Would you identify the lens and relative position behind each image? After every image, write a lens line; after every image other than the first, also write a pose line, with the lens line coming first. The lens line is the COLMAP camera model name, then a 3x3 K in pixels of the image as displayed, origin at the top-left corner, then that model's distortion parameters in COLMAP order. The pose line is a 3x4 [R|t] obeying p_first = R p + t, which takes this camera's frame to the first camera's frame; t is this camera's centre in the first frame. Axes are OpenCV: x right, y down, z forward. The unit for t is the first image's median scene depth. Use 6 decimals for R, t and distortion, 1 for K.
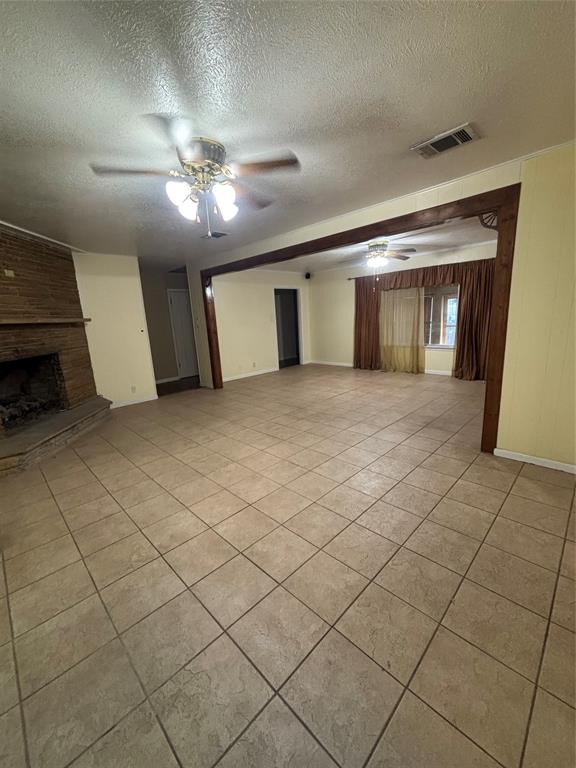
lens RADIAL K [[310.1, 0, 288.2], [0, 310.1, 383.5], [0, 0, 1]] dist [0.001646, -0.000683]
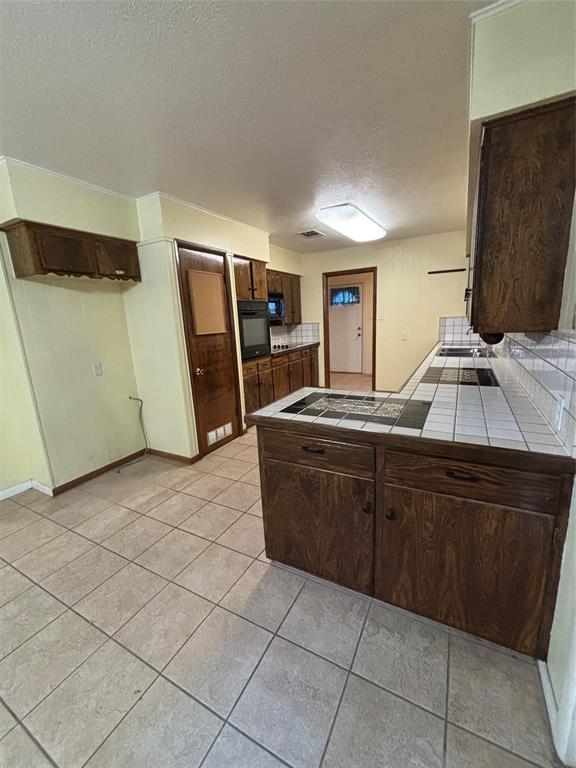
lens RADIAL K [[310.1, 0, 287.5], [0, 310.1, 385.6], [0, 0, 1]] dist [0.001646, -0.000683]
pose [[-0.280760, -0.137819, 0.949831, -0.187989], [0.268778, 0.938749, 0.215659, -0.024280], [-0.921375, 0.315842, -0.226520, 0.152055]]
